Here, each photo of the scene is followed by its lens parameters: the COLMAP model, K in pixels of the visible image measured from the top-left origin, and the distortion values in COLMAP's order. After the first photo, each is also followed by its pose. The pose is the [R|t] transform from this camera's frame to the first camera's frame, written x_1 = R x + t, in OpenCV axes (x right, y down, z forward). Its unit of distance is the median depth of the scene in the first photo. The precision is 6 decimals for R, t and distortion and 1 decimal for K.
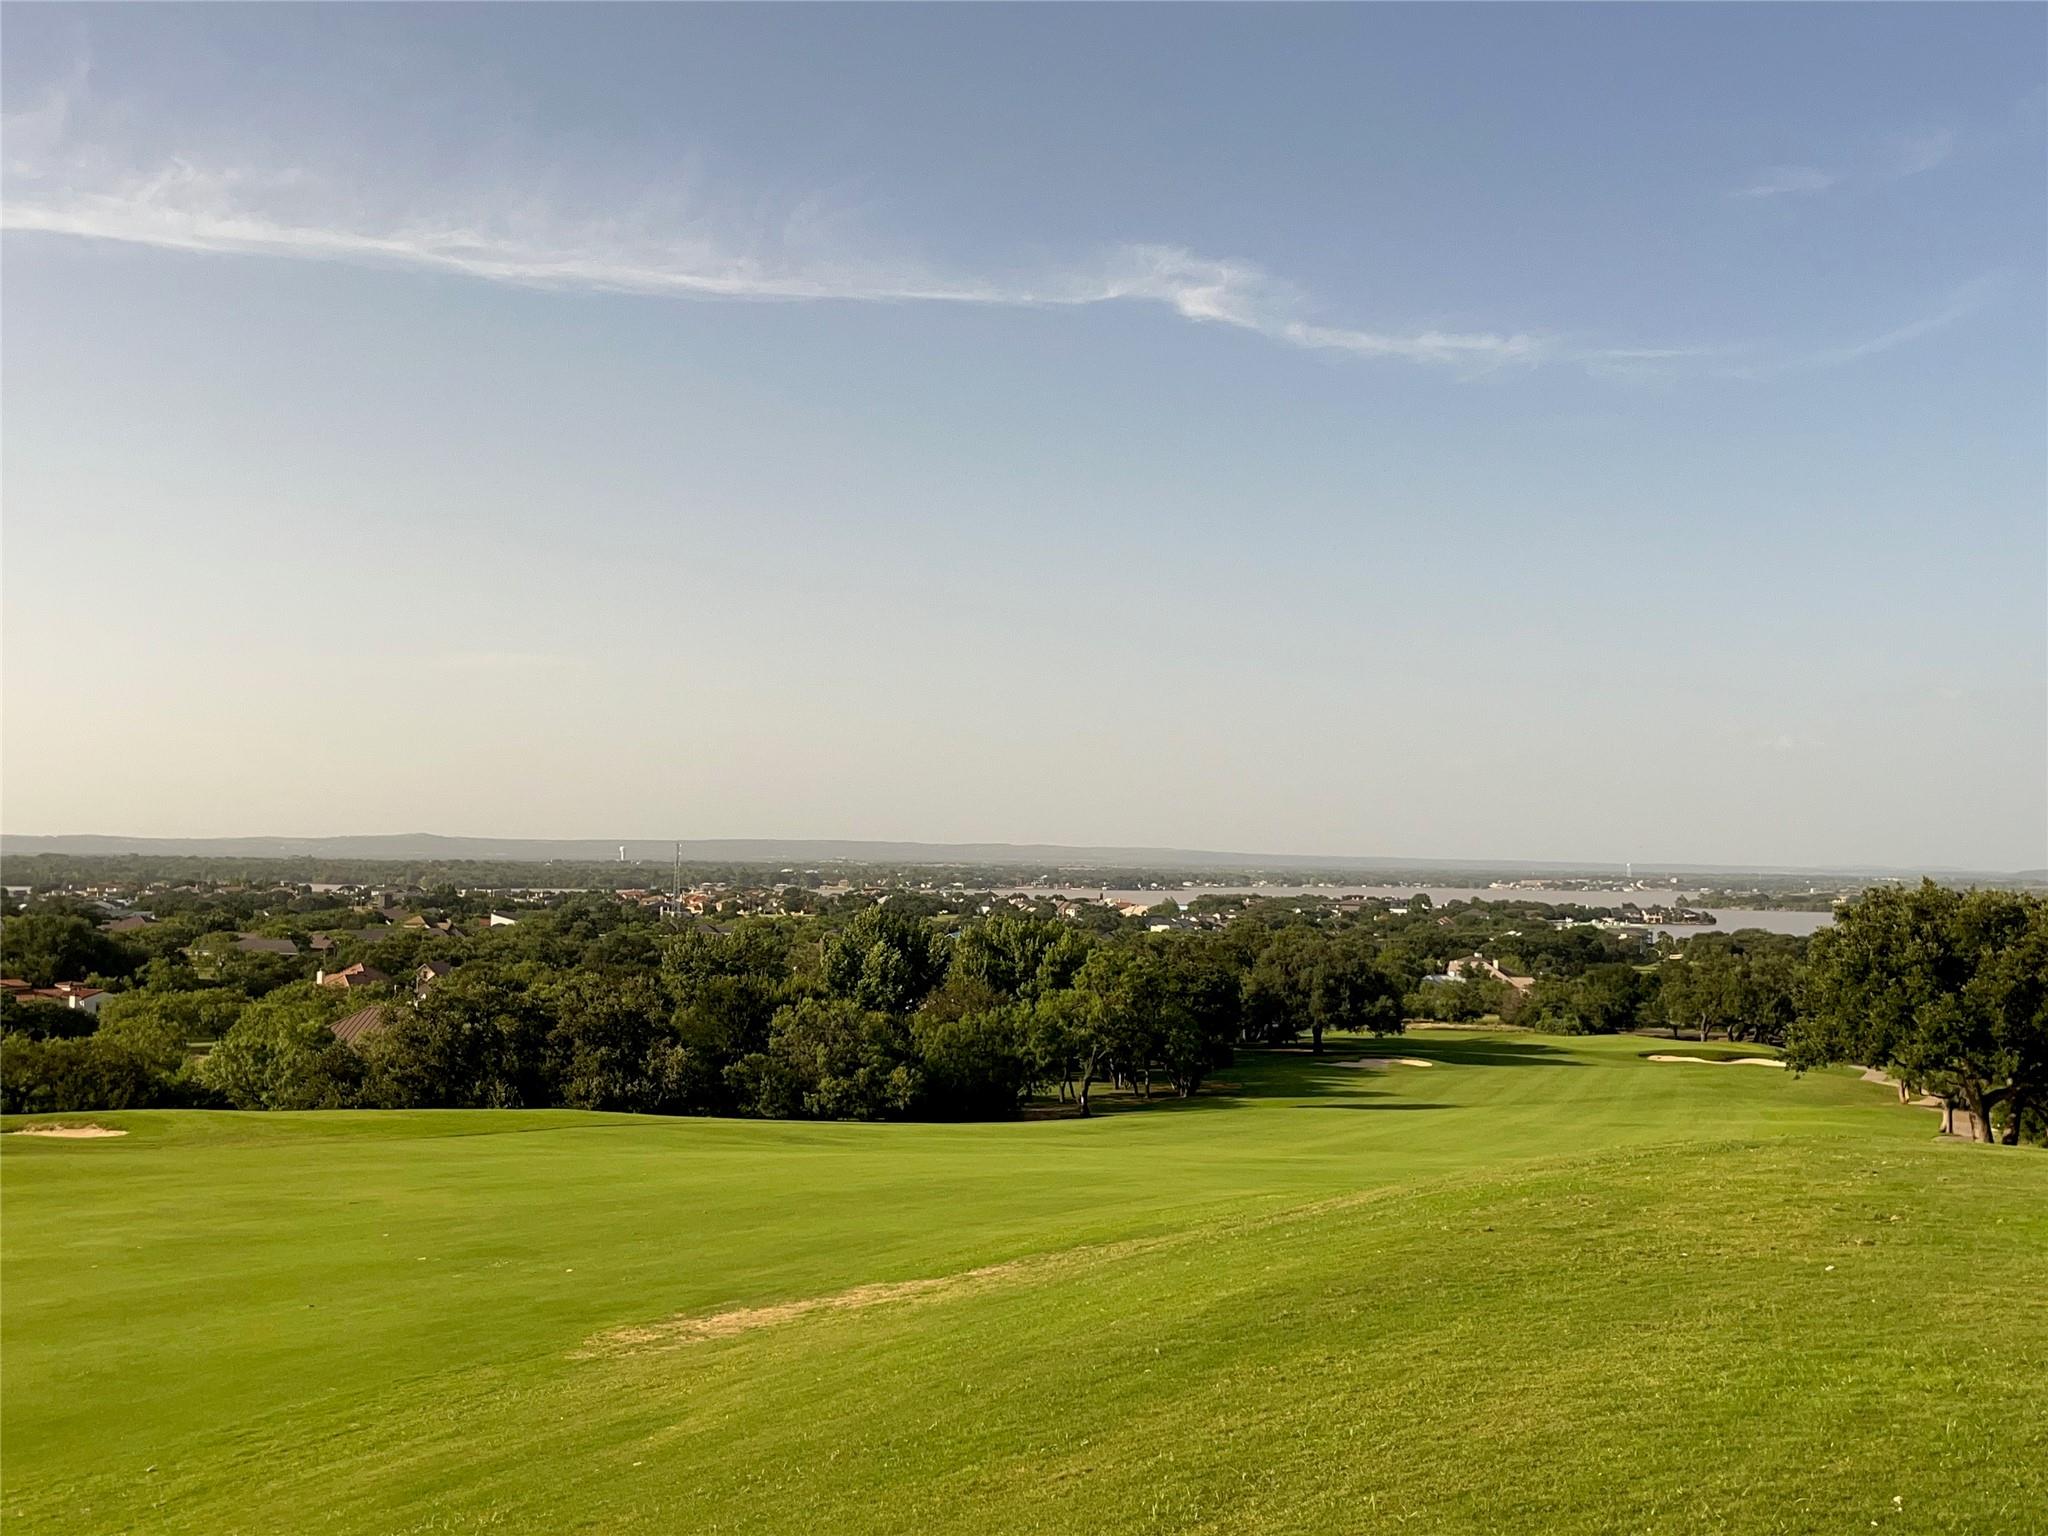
lens RADIAL K [[2143.9, 0, 1003.3], [0, 2143.9, 811.9], [0, 0, 1]] dist [0.038527, 0.000000]
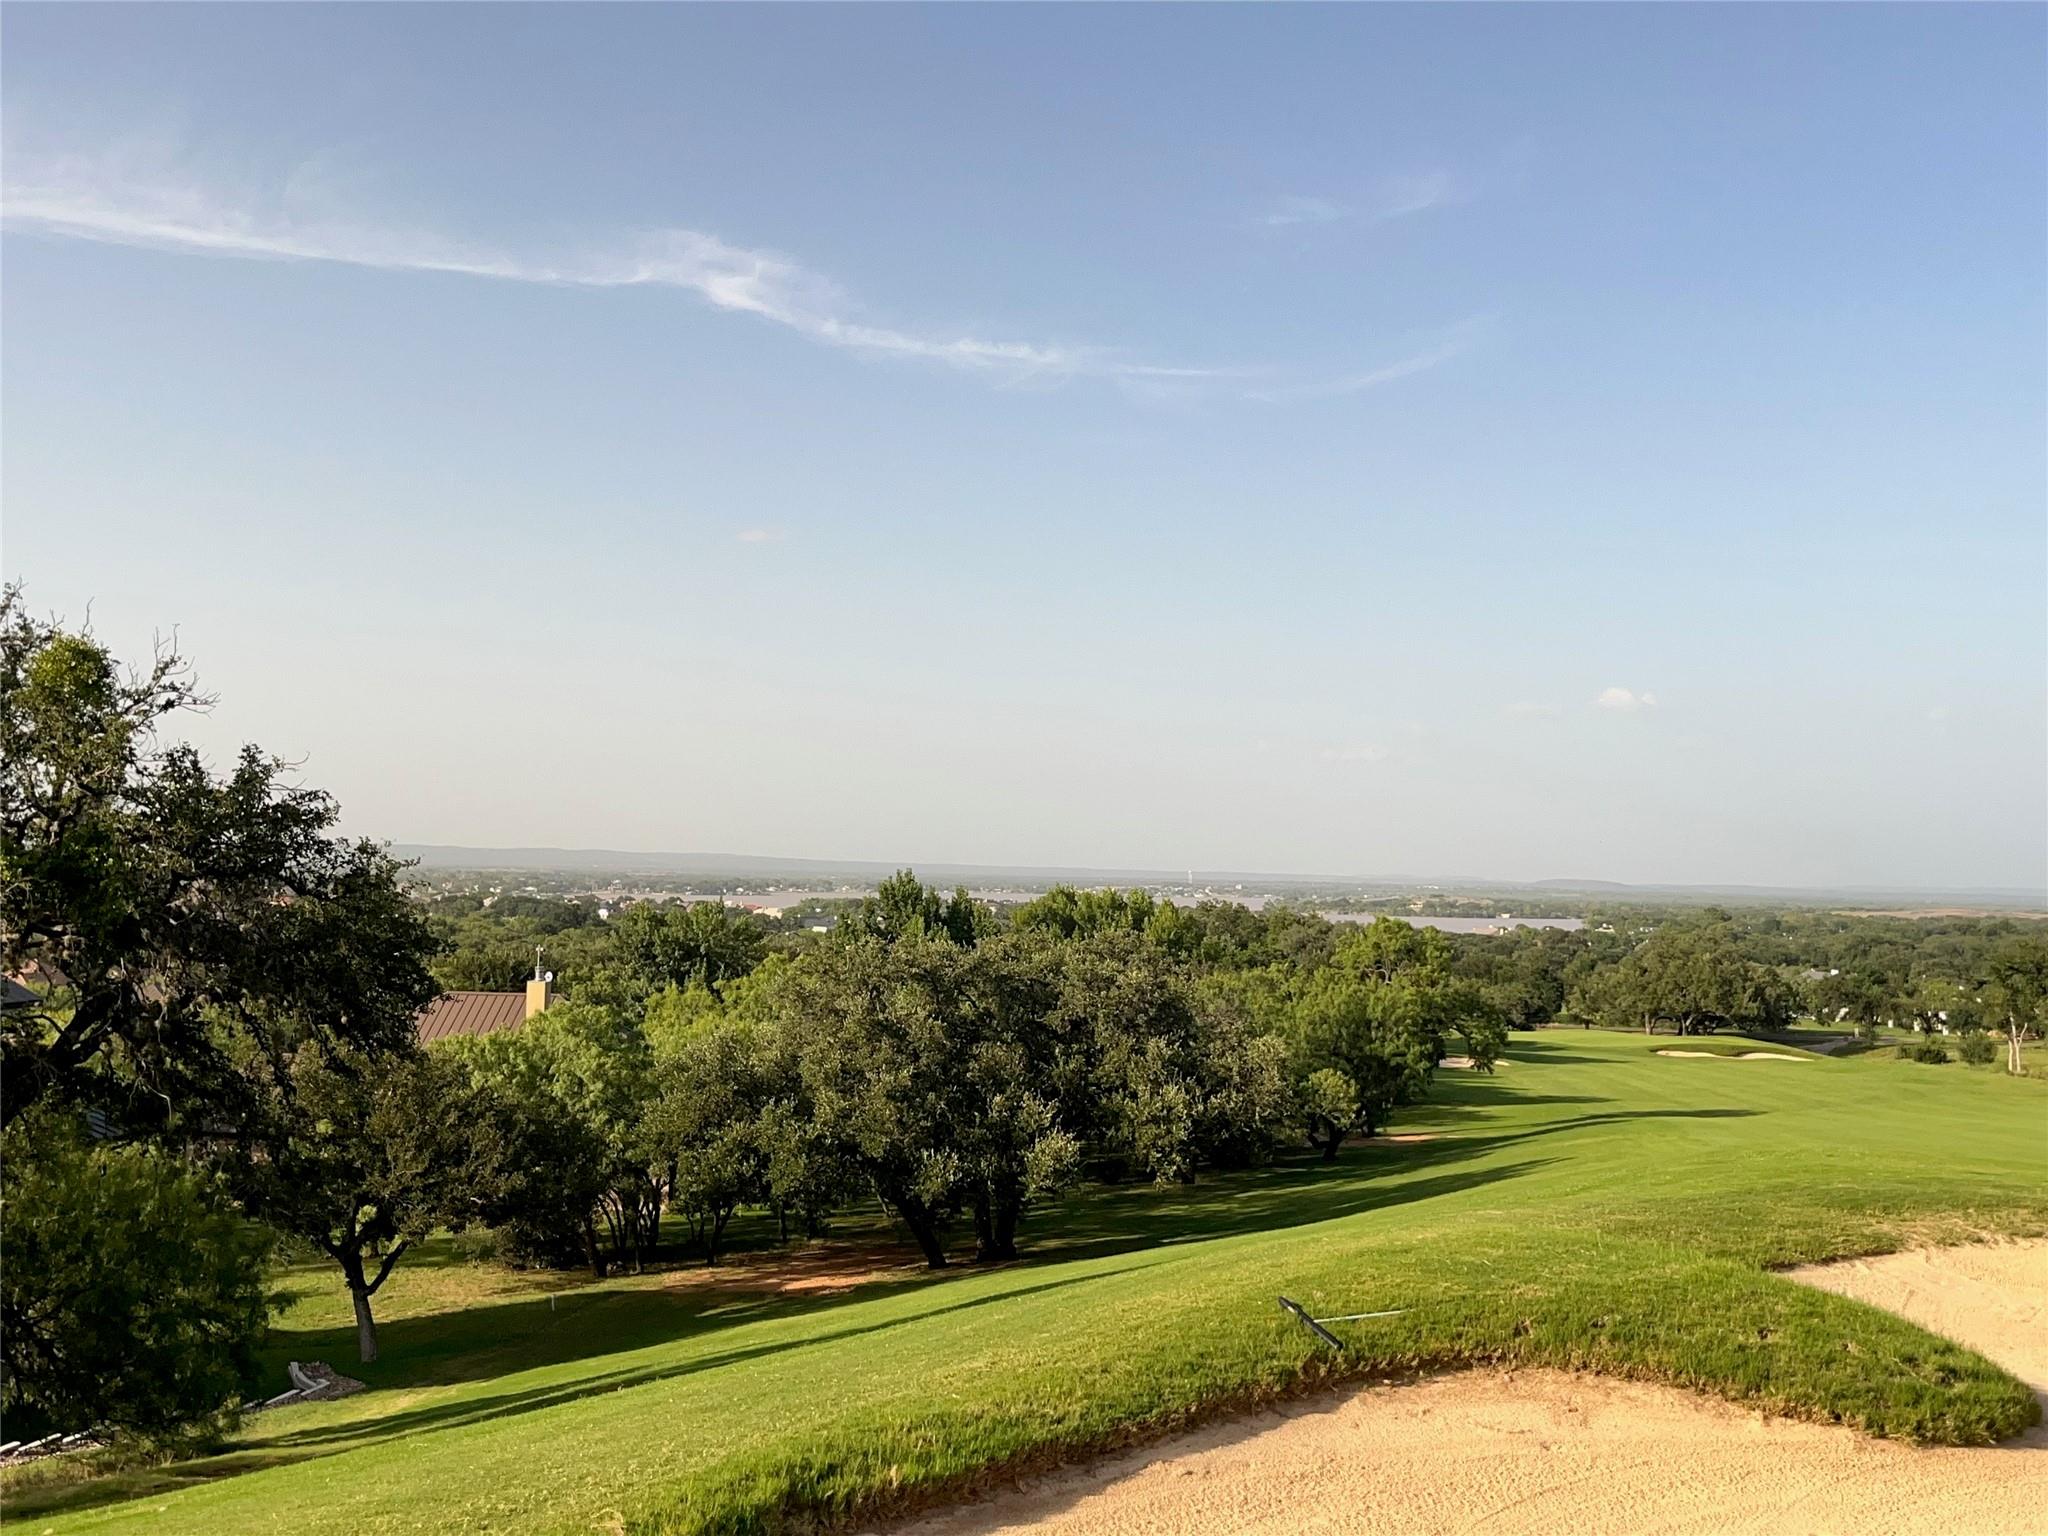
lens RADIAL K [[2205.5, 0, 1025.0], [0, 2205.5, 783.1], [0, 0, 1]] dist [0.038213, 0.000000]
pose [[0.974490, 0.011885, 0.224118, -0.231935], [-0.008318, 0.999823, -0.016856, 0.027696], [-0.224278, 0.014562, 0.974416, 0.227291]]
